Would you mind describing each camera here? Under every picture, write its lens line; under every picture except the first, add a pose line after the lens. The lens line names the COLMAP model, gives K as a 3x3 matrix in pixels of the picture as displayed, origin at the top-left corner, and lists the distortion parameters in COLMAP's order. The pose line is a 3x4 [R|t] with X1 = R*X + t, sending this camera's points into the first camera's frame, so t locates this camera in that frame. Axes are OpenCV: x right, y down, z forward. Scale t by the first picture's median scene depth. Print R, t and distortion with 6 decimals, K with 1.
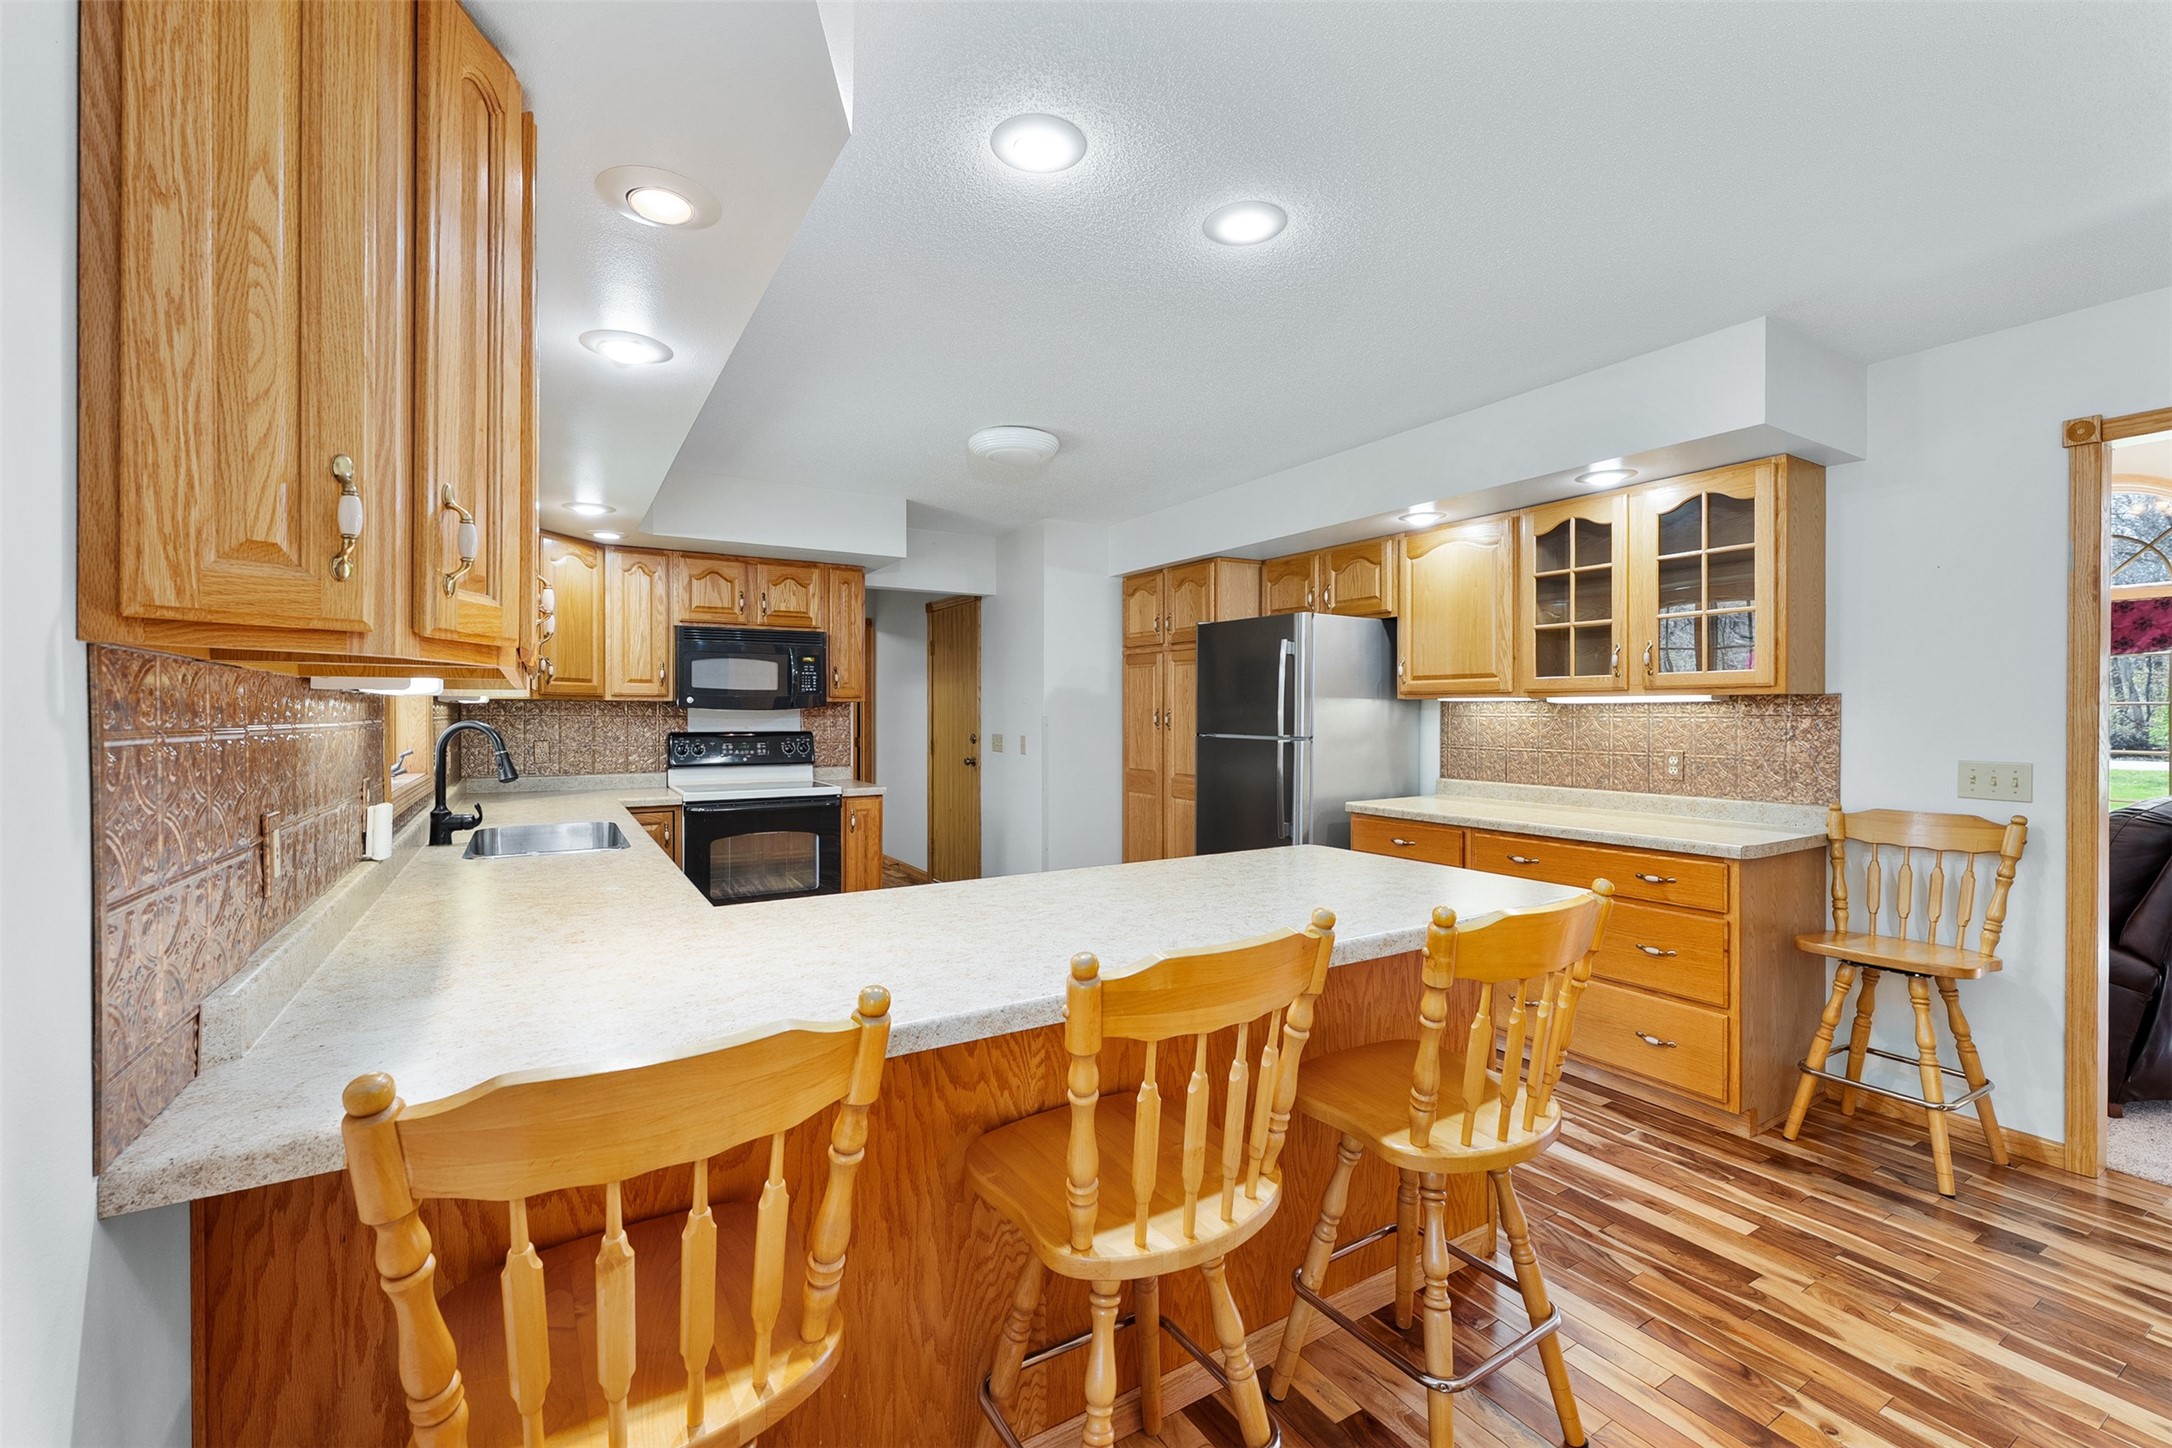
lens RADIAL K [[905.6, 0, 1080.4], [0, 905.6, 714.6], [0, 0, 1]] dist [-0.001857, -0.000156]
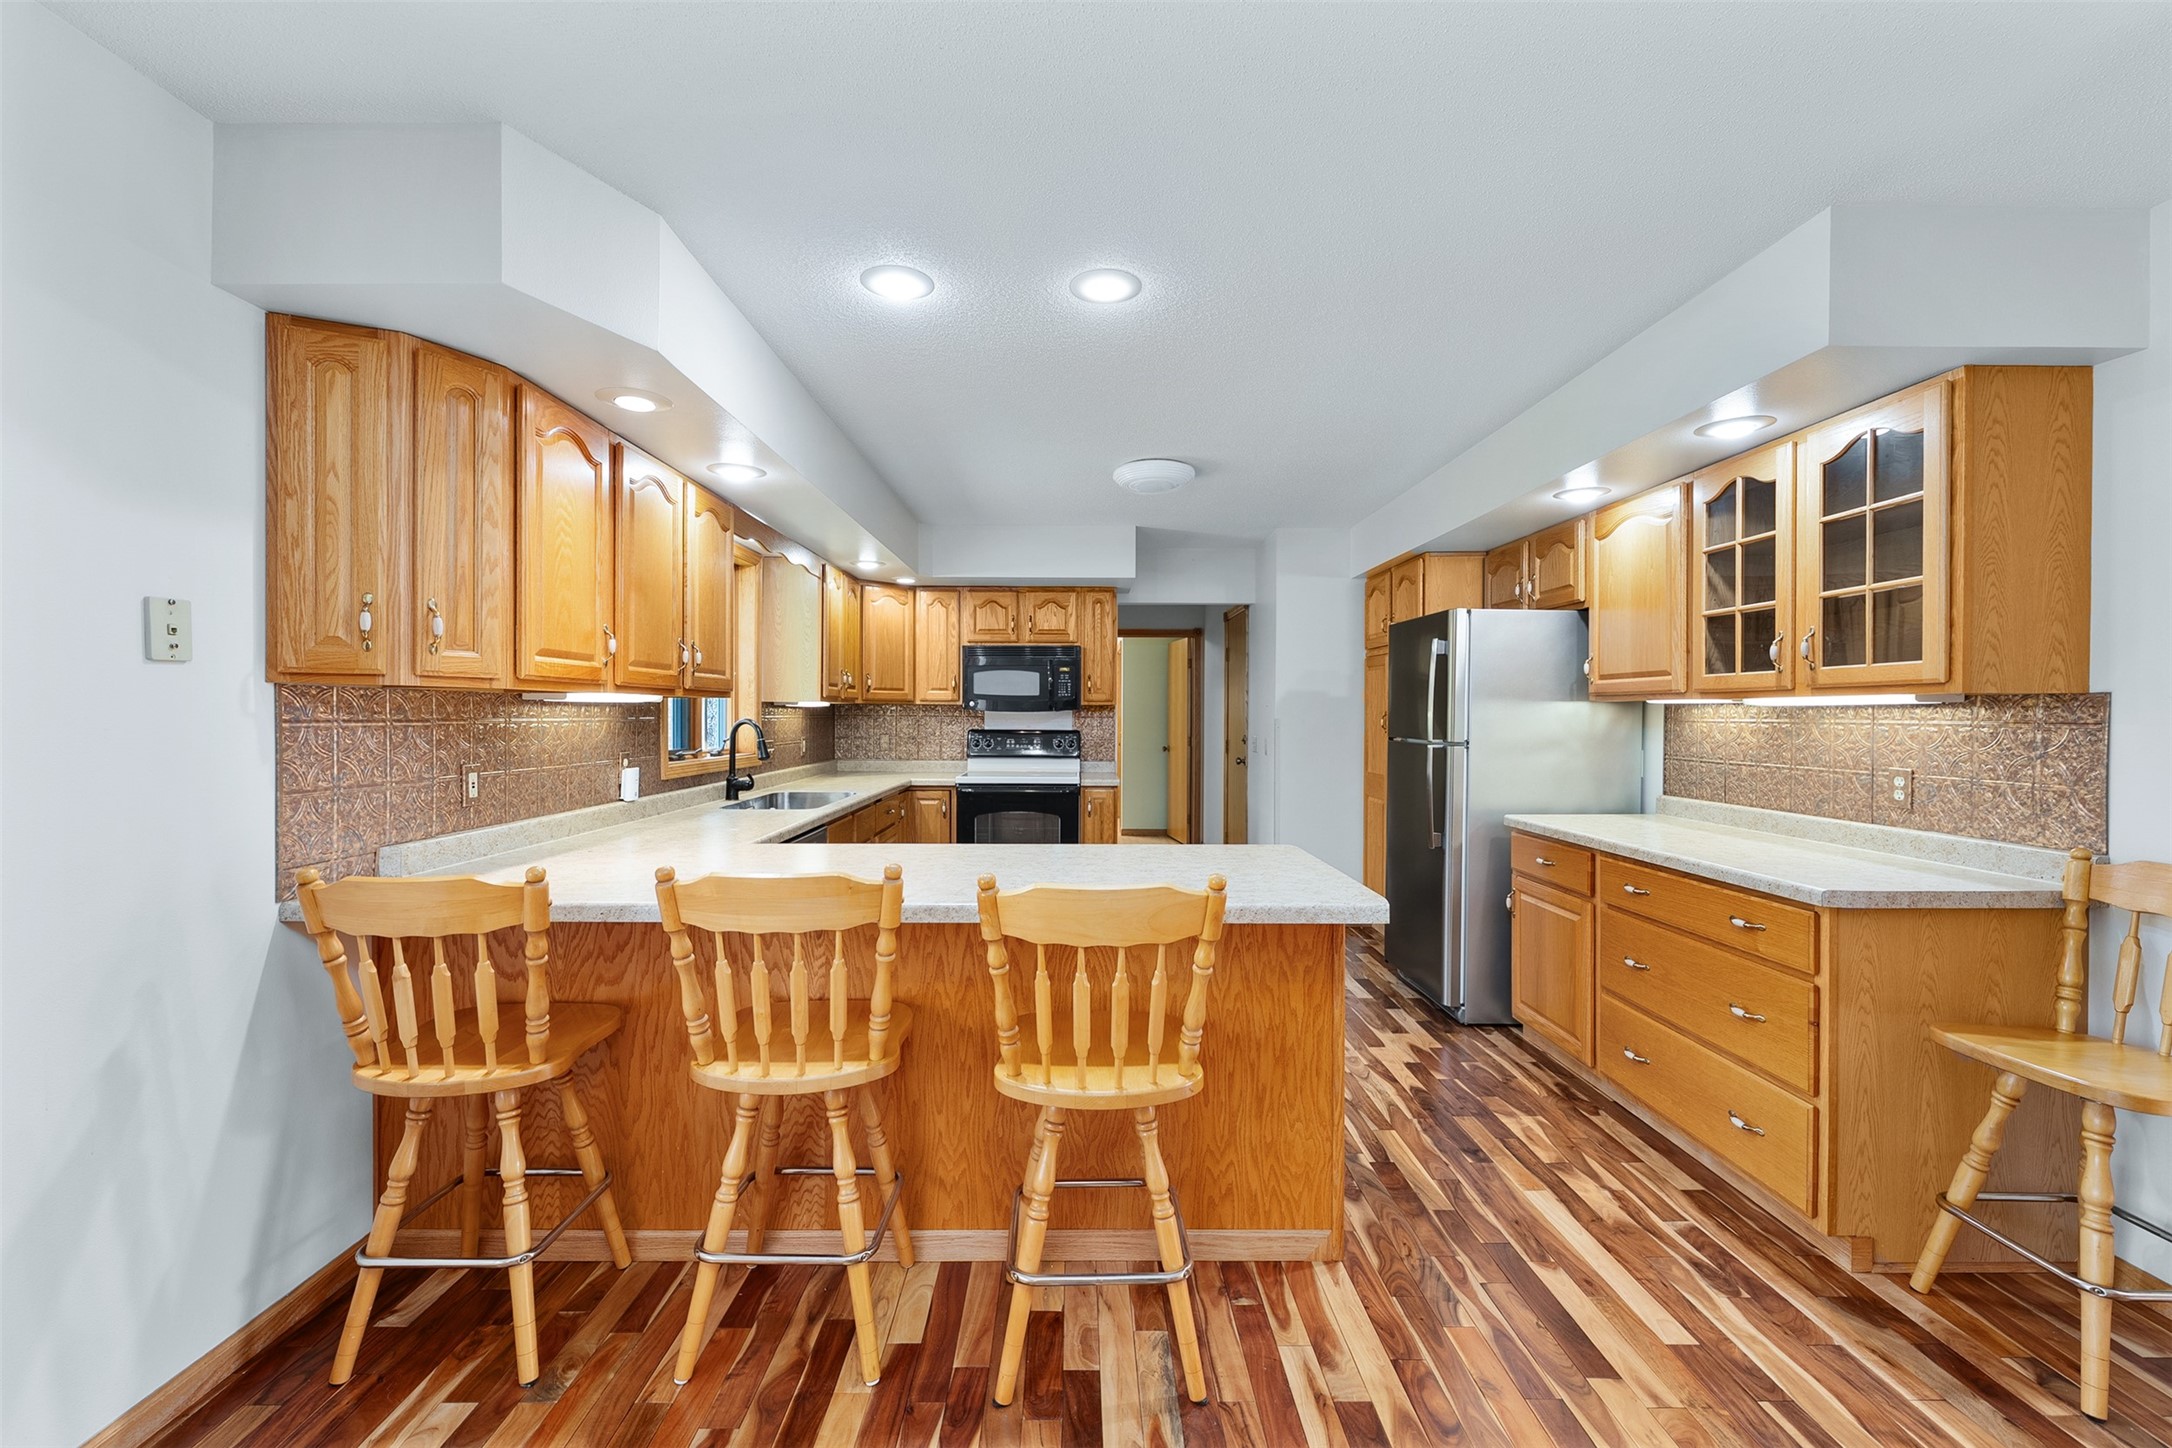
lens RADIAL K [[891.8, 0, 1081.5], [0, 891.8, 719.8], [0, 0, 1]] dist [0.000474, 0.000055]
pose [[0.859070, 0.007204, -0.511808, 0.437911], [-0.005406, 0.999973, 0.005001, -0.001164], [0.511830, -0.001530, 0.859085, 0.010837]]
